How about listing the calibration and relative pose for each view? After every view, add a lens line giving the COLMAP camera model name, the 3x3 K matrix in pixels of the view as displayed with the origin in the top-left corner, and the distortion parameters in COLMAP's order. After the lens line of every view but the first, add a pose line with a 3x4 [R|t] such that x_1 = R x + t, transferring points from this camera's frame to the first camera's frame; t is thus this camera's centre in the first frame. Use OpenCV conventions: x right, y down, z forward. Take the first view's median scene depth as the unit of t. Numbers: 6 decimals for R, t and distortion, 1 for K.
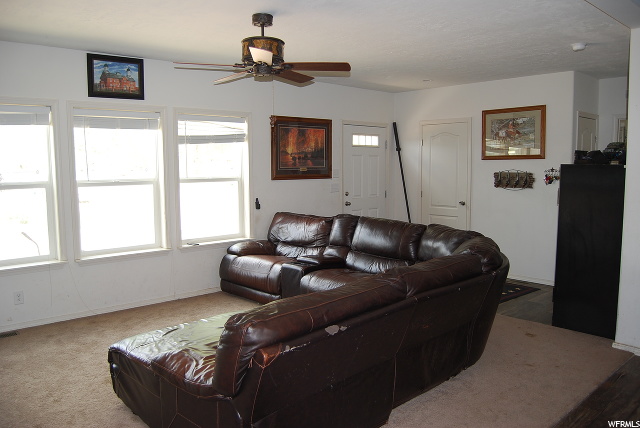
lens RADIAL K [[499.5, 0, 320.0], [0, 499.5, 214.0], [0, 0, 1]] dist [-0.061486, 0.001267]
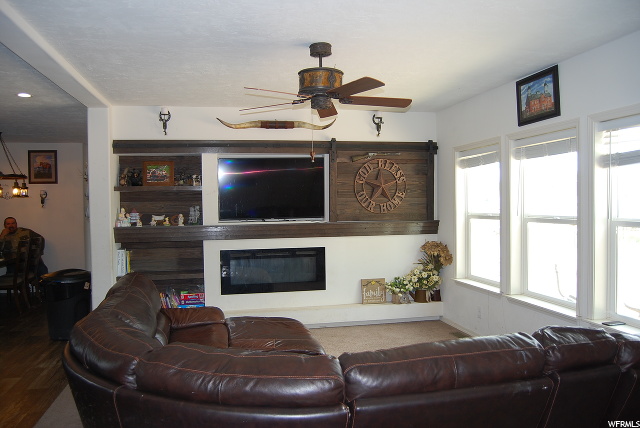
lens RADIAL K [[499.5, 0, 320.0], [0, 499.5, 214.0], [0, 0, 1]] dist [-0.061486, 0.001267]
pose [[-0.499062, 0.037472, -0.865755, 0.533614], [-0.068609, 0.994220, 0.082582, -0.119839], [0.863846, 0.100612, -0.493607, 1.120002]]
